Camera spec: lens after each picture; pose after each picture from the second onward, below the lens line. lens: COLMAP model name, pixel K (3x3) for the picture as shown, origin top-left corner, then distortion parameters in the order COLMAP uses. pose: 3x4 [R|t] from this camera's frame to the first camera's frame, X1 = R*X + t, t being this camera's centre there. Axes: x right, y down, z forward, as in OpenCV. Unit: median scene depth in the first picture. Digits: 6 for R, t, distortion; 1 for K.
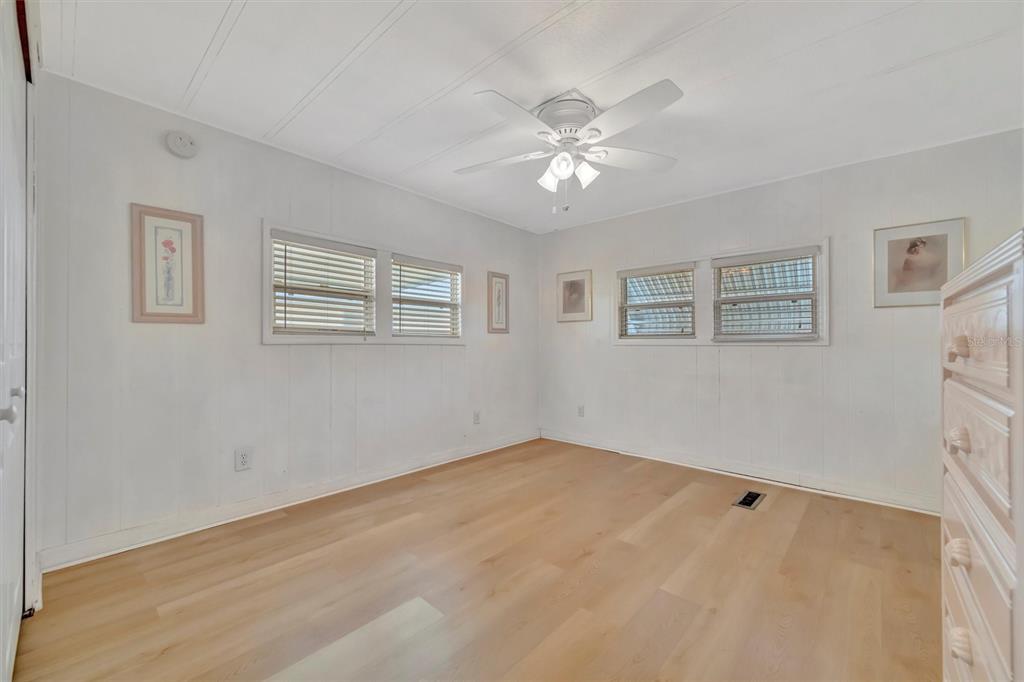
lens RADIAL K [[403.7, 0, 513.1], [0, 403.7, 344.6], [0, 0, 1]] dist [0.001124, 0.000071]
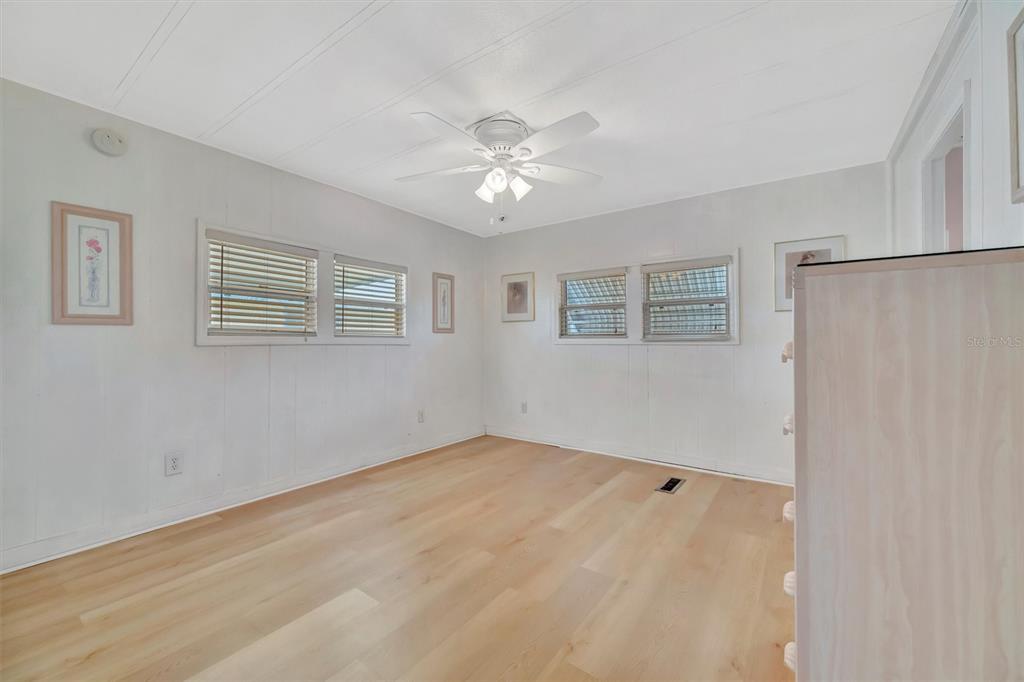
lens RADIAL K [[403.9, 0, 509.7], [0, 403.9, 337.0], [0, 0, 1]] dist [-0.000761, -0.000062]
pose [[0.994204, -0.000338, 0.107511, 0.034254], [0.001665, 0.999924, -0.012251, -0.008670], [-0.107498, 0.012359, 0.994128, -0.061635]]
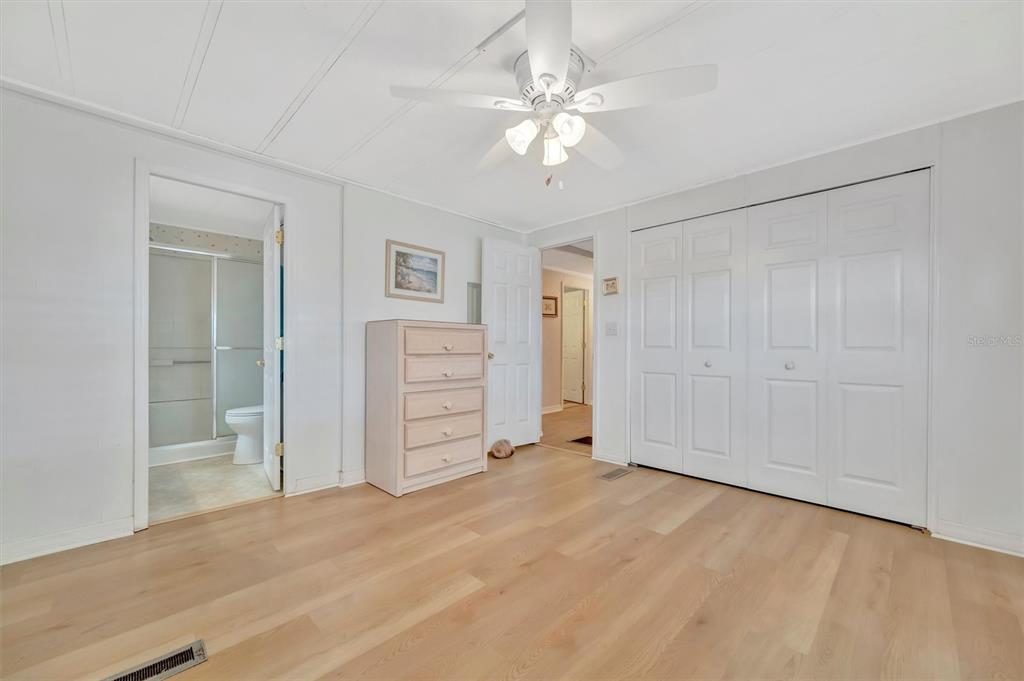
lens RADIAL K [[403.7, 0, 513.1], [0, 403.7, 344.1], [0, 0, 1]] dist [0.001124, 0.000071]
pose [[-0.999149, -0.004715, 0.040966, 0.147750], [-0.004419, 0.999964, 0.007302, -0.010773], [-0.040999, 0.007115, -0.999134, 1.588894]]
